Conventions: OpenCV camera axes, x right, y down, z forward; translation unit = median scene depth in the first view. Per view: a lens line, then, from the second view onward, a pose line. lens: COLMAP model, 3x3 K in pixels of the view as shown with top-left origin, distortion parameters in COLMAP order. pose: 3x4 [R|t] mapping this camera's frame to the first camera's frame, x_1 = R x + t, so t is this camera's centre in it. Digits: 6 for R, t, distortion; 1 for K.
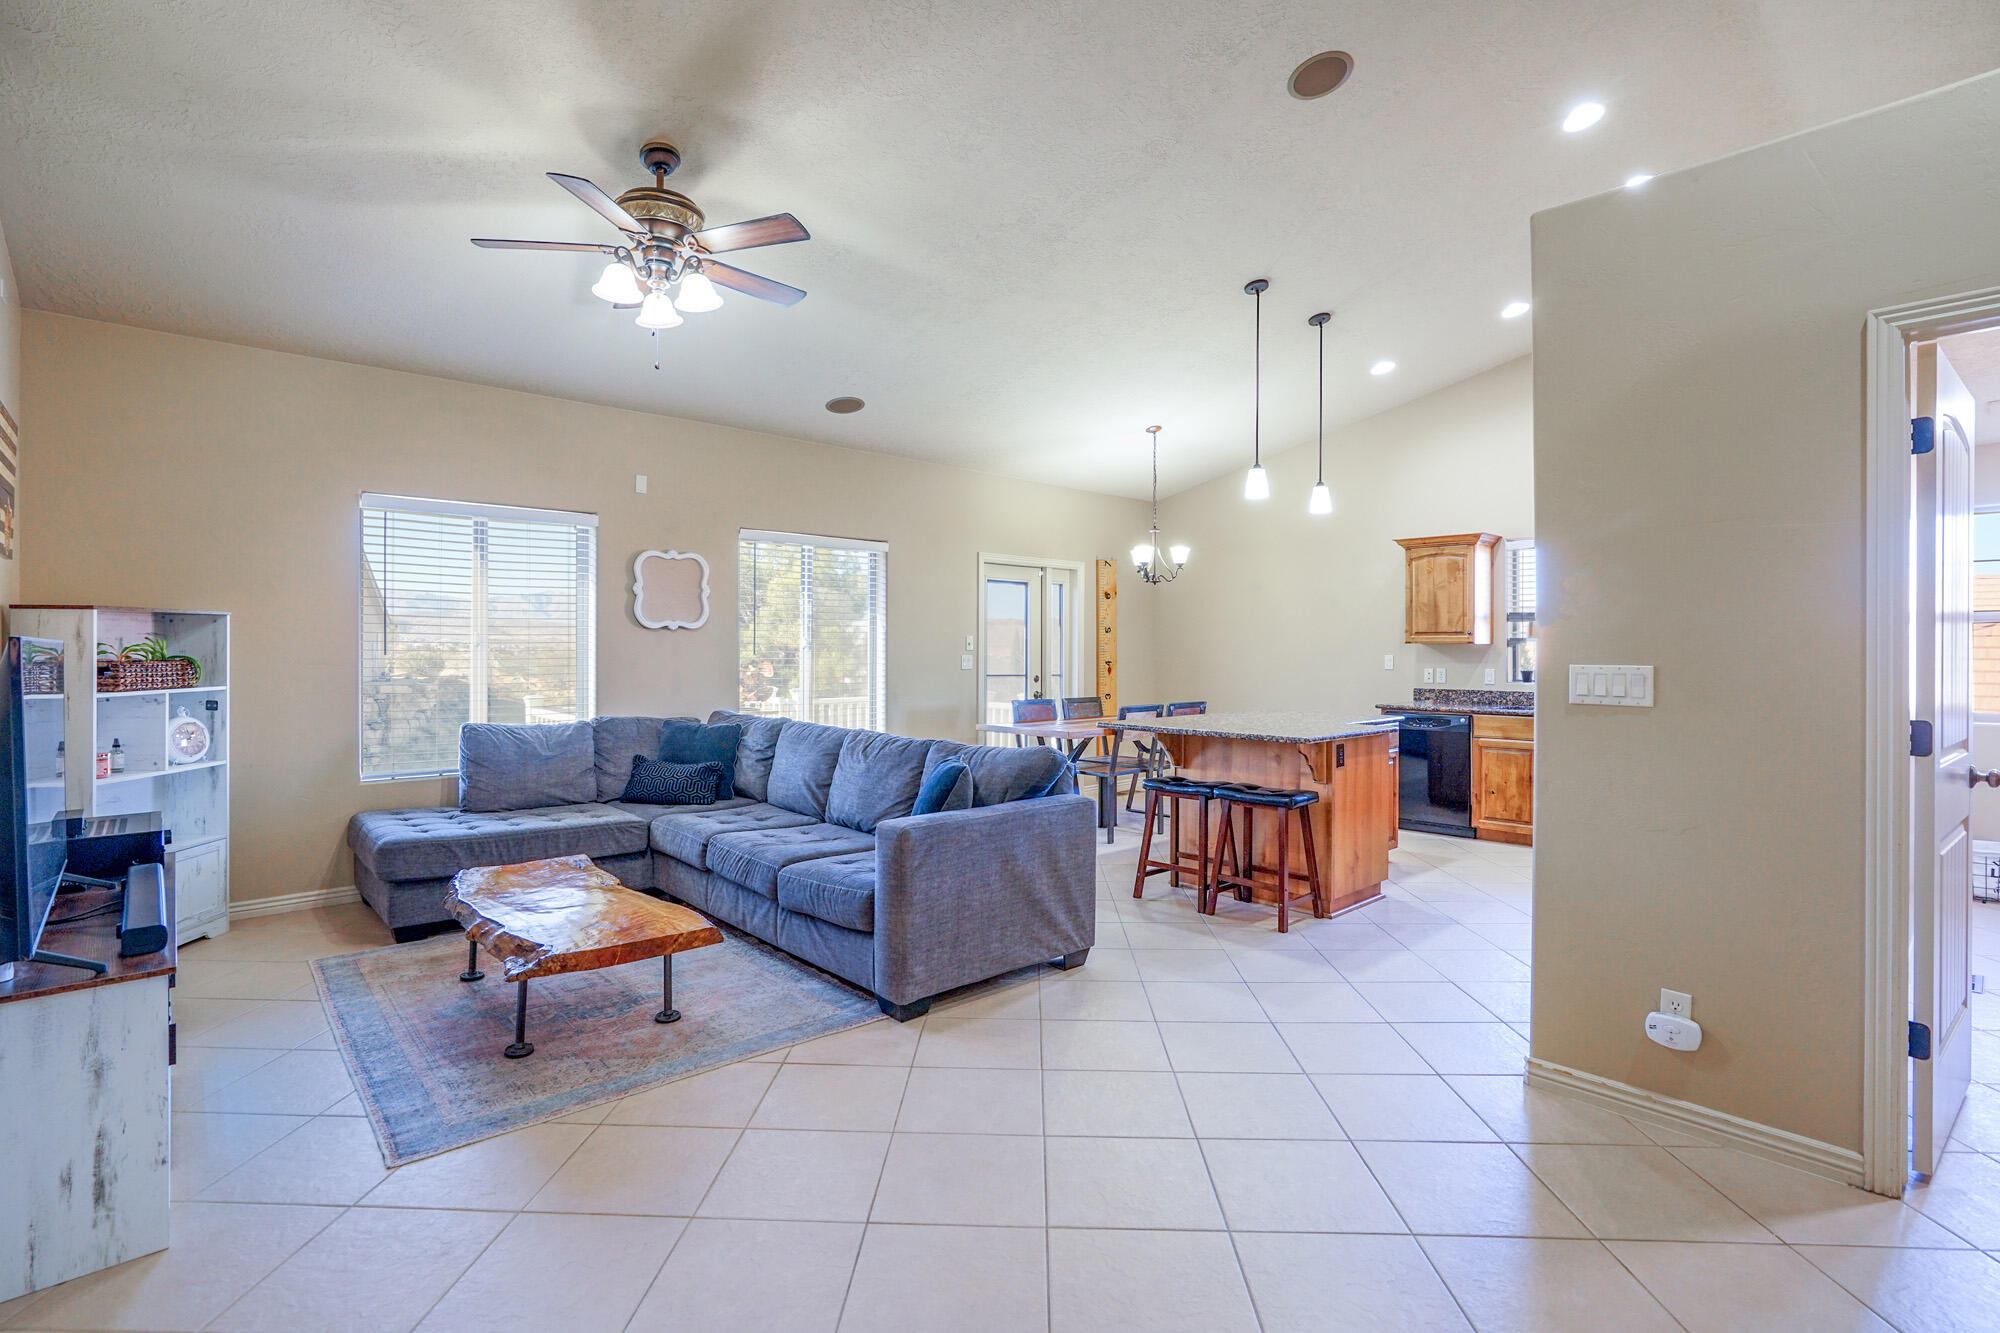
lens RADIAL K [[940.0, 0, 999.5], [0, 940.0, 661.1], [0, 0, 1]] dist [-0.004569, -0.000154]
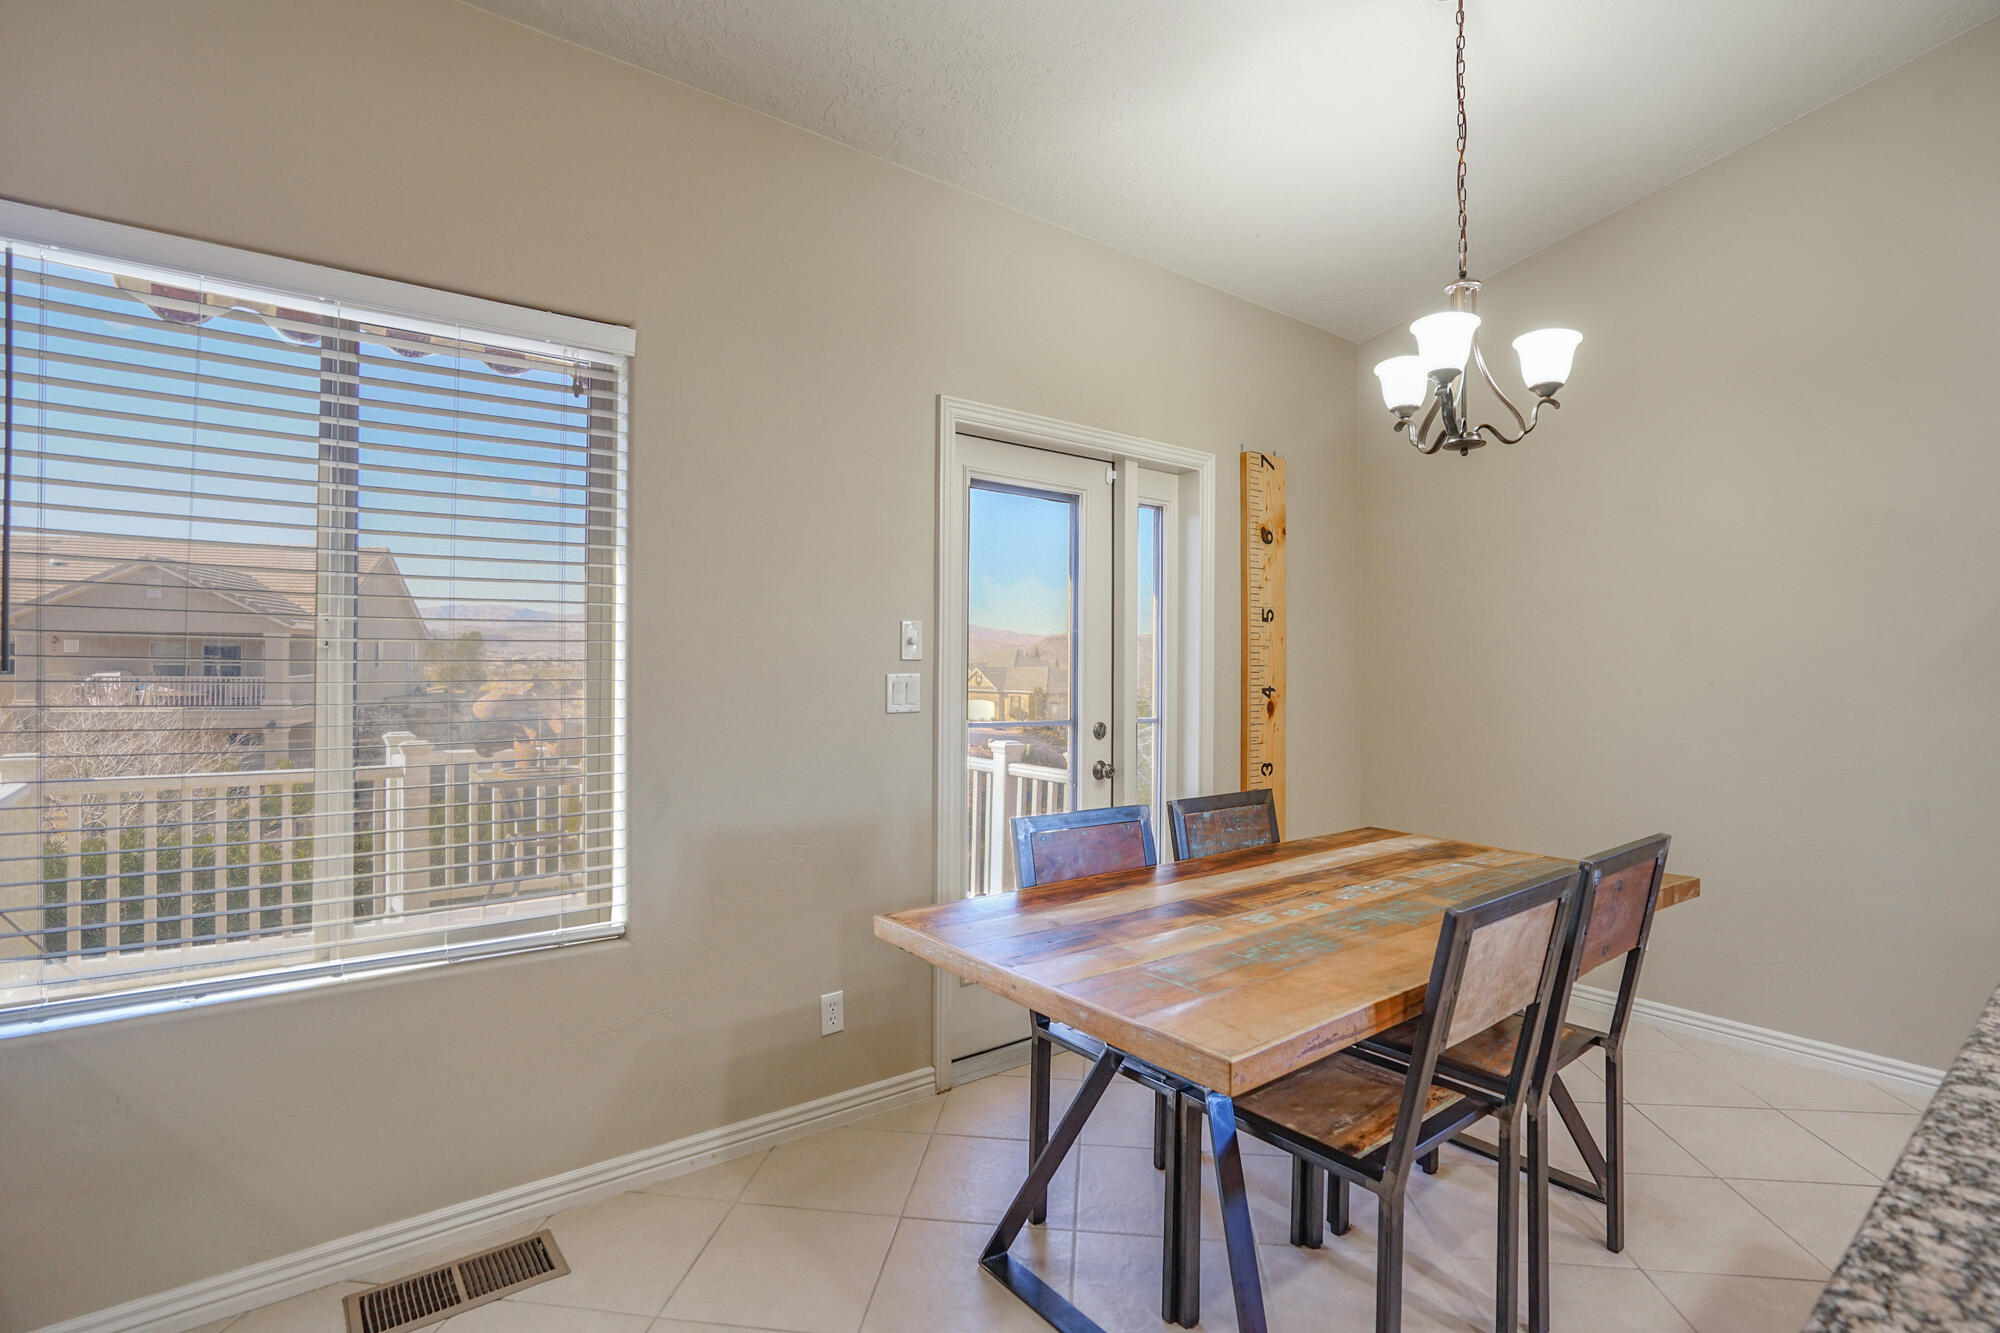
lens RADIAL K [[940.0, 0, 1005.0], [0, 940.0, 663.7], [0, 0, 1]] dist [-0.004569, -0.000154]
pose [[0.996123, 0.001465, -0.087962, 0.034348], [-0.002360, 0.999946, -0.010073, -0.006483], [0.087943, 0.010241, 0.996073, 0.583141]]
